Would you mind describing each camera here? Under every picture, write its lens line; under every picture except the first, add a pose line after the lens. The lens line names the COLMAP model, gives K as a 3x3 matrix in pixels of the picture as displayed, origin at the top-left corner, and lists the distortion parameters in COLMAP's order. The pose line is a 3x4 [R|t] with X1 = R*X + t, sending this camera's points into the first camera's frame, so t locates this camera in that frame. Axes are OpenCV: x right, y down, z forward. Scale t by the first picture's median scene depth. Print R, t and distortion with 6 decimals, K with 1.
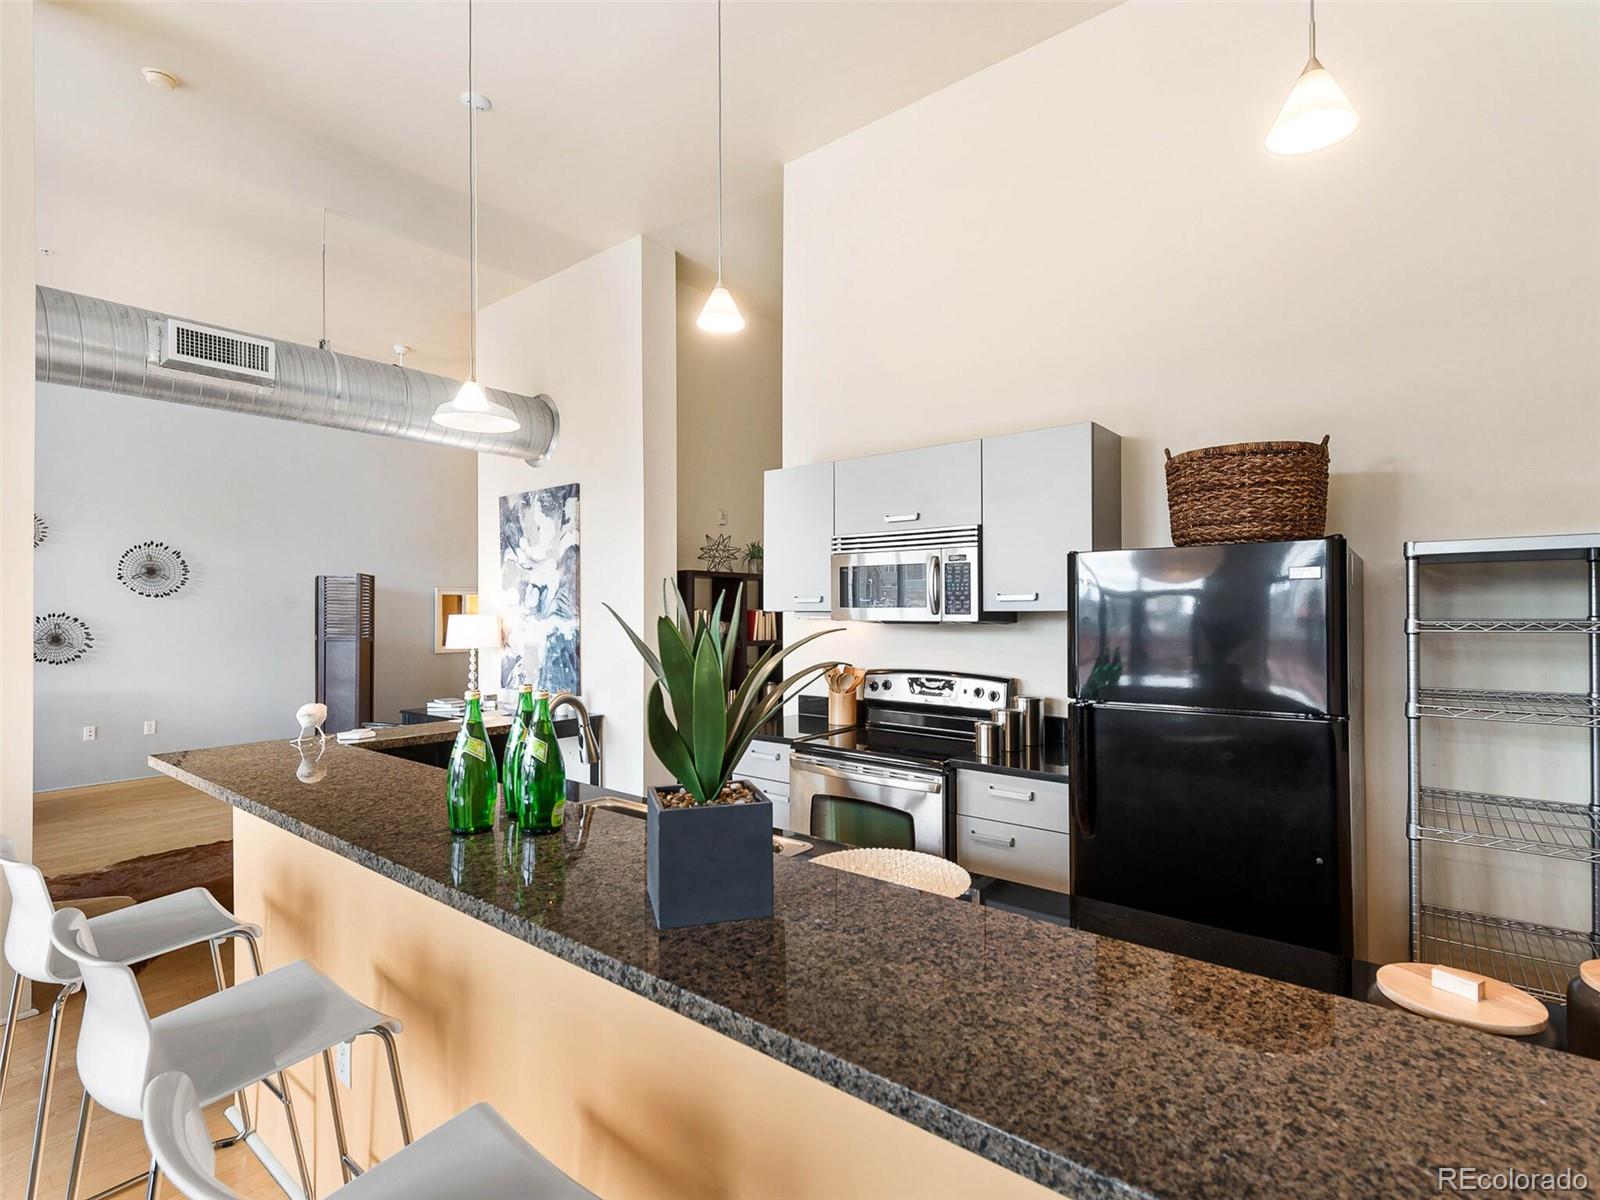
lens RADIAL K [[789.9, 0, 782.7], [0, 789.9, 606.3], [0, 0, 1]] dist [0.010494, -0.004294]
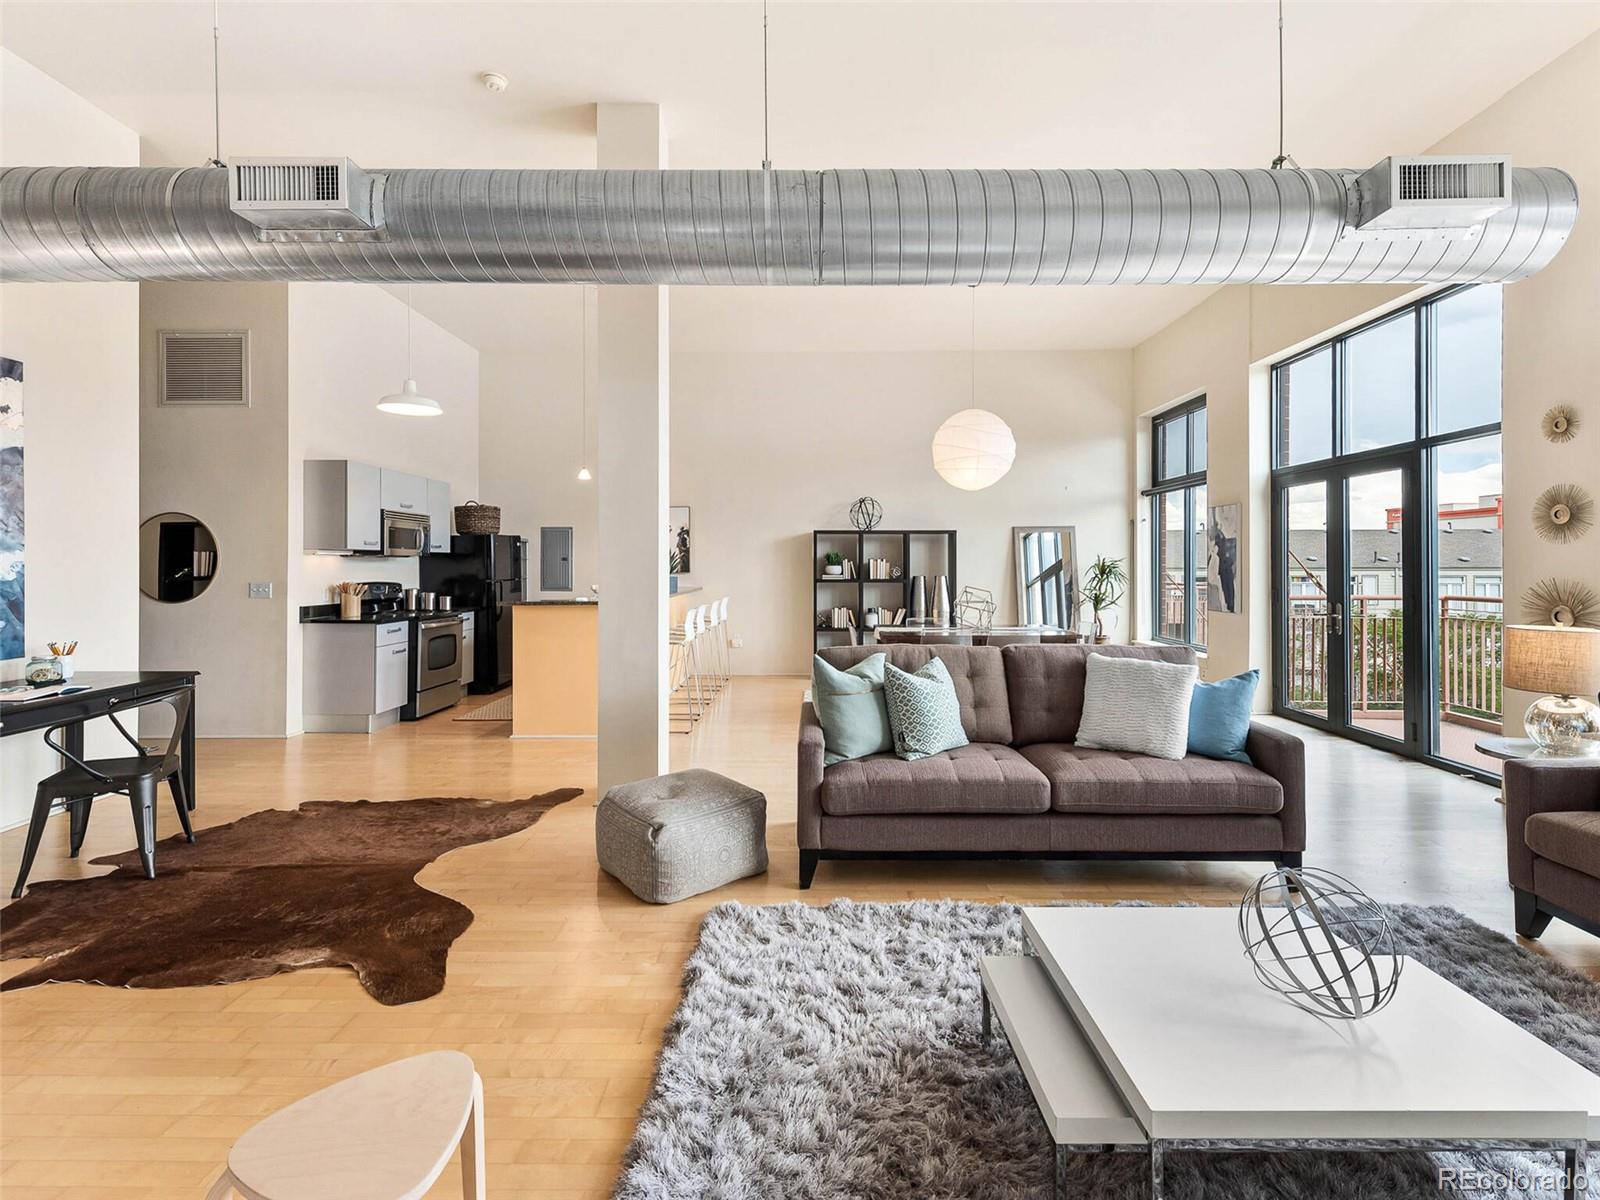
lens RADIAL K [[721.0, 0, 803.8], [0, 721.0, 563.7], [0, 0, 1]] dist [0.014261, -0.005307]
pose [[-0.635737, 0.004378, 0.771893, -1.211627], [-0.000598, 0.999981, -0.006165, 0.030859], [-0.771905, -0.004381, -0.635722, 0.861485]]
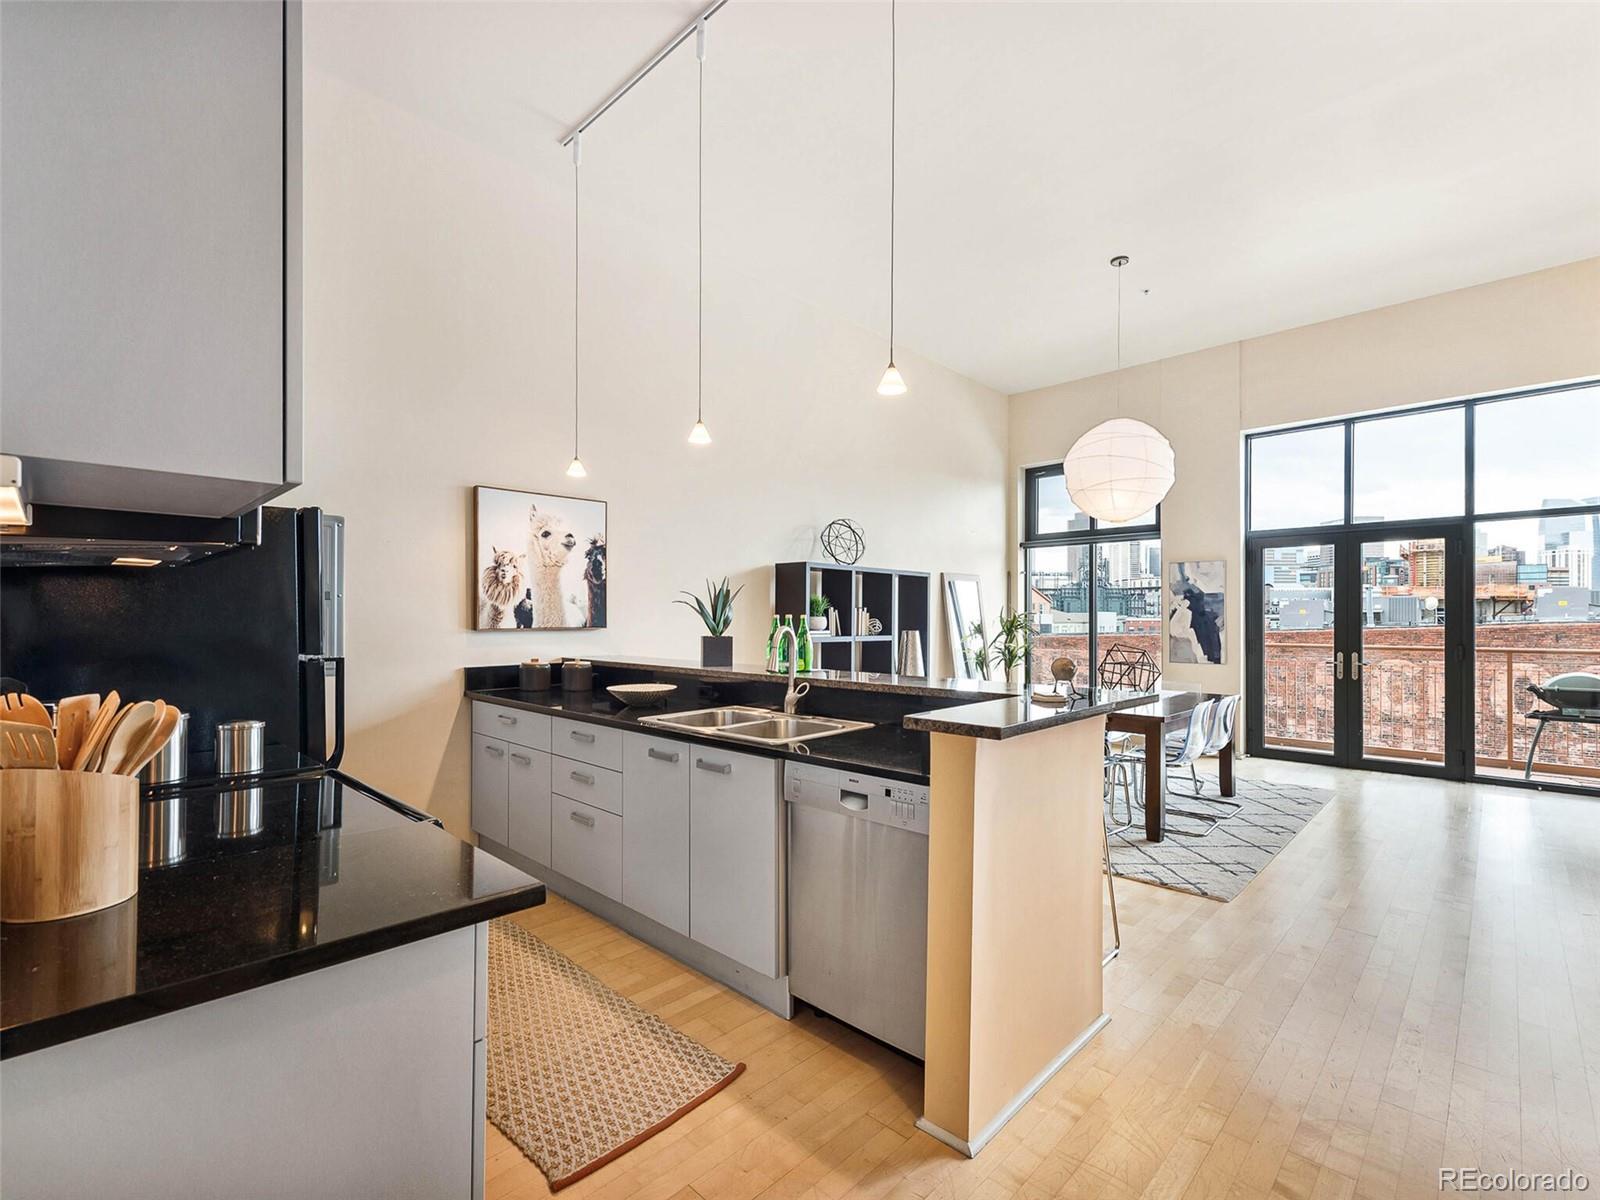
lens RADIAL K [[721.0, 0, 797.0], [0, 721.0, 618.9], [0, 0, 1]] dist [0.014261, -0.005307]
pose [[-0.997501, -0.001554, 0.070632, -0.131134], [-0.001960, 0.999982, -0.005689, 0.034380], [-0.070622, -0.005814, -0.997486, 0.857980]]
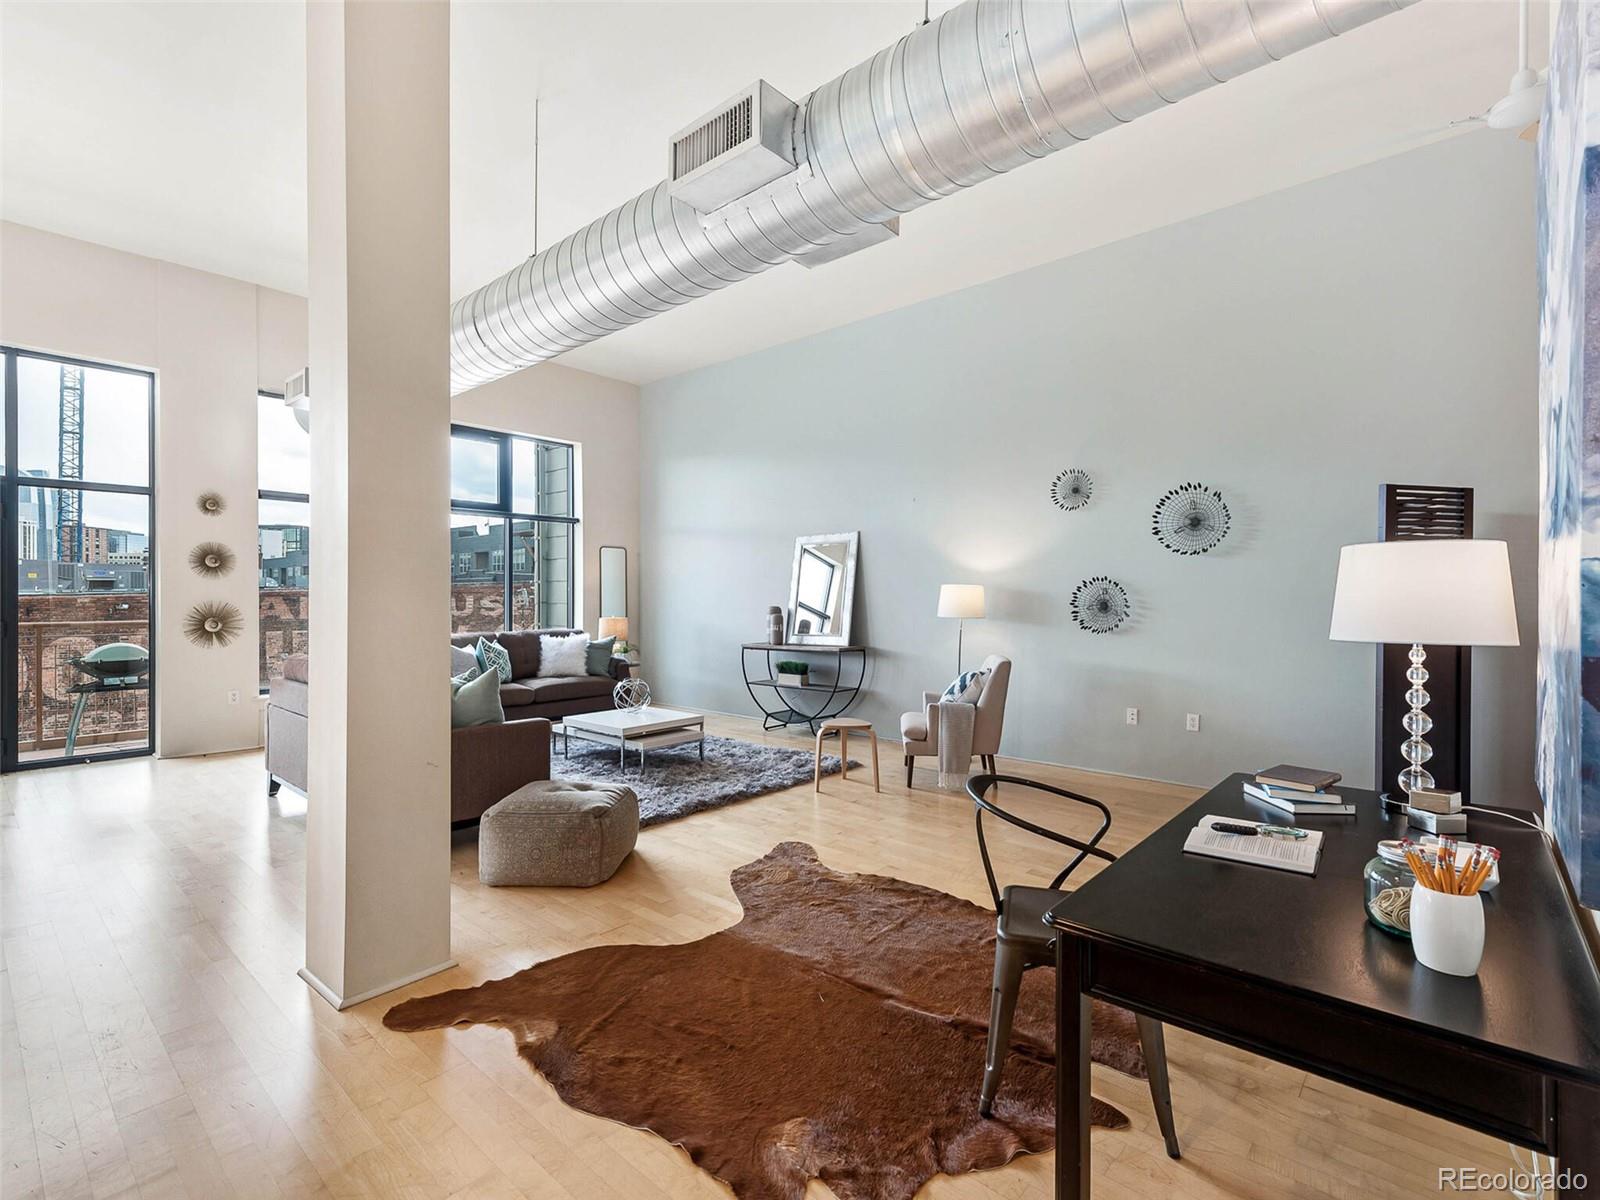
lens RADIAL K [[751.2, 0, 803.6], [0, 751.2, 595.7], [0, 0, 1]] dist [0.021169, -0.007069]
pose [[-0.023686, -0.000078, -0.999719, -0.058911], [0.002343, 0.999997, -0.000134, 0.034551], [0.999717, -0.002345, -0.023686, 0.797319]]
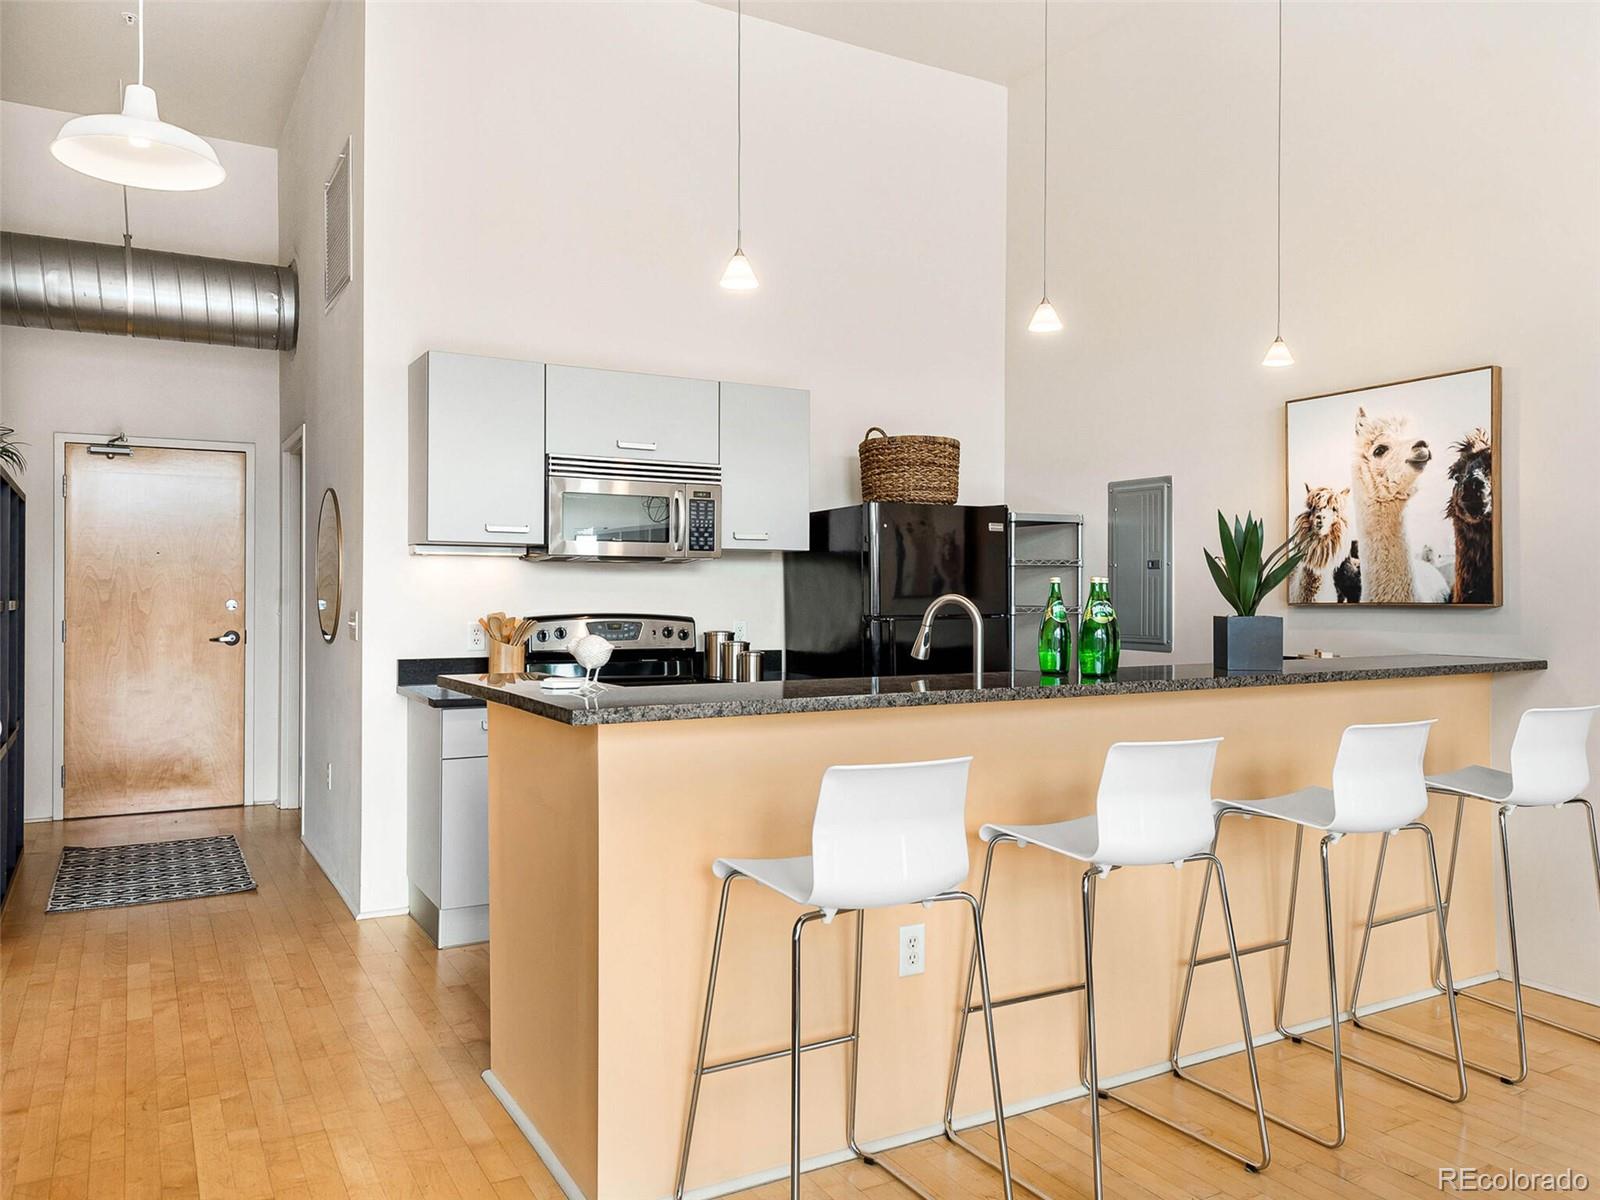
lens RADIAL K [[1181.6, 0, 816.6], [0, 1181.6, 596.3], [0, 0, 1]] dist [0.034481, 0.000402]
pose [[0.341771, -0.000749, 0.939783, -0.660752], [-0.007412, 0.999966, 0.003493, 0.035716], [-0.939754, -0.008160, 0.341754, 0.200458]]
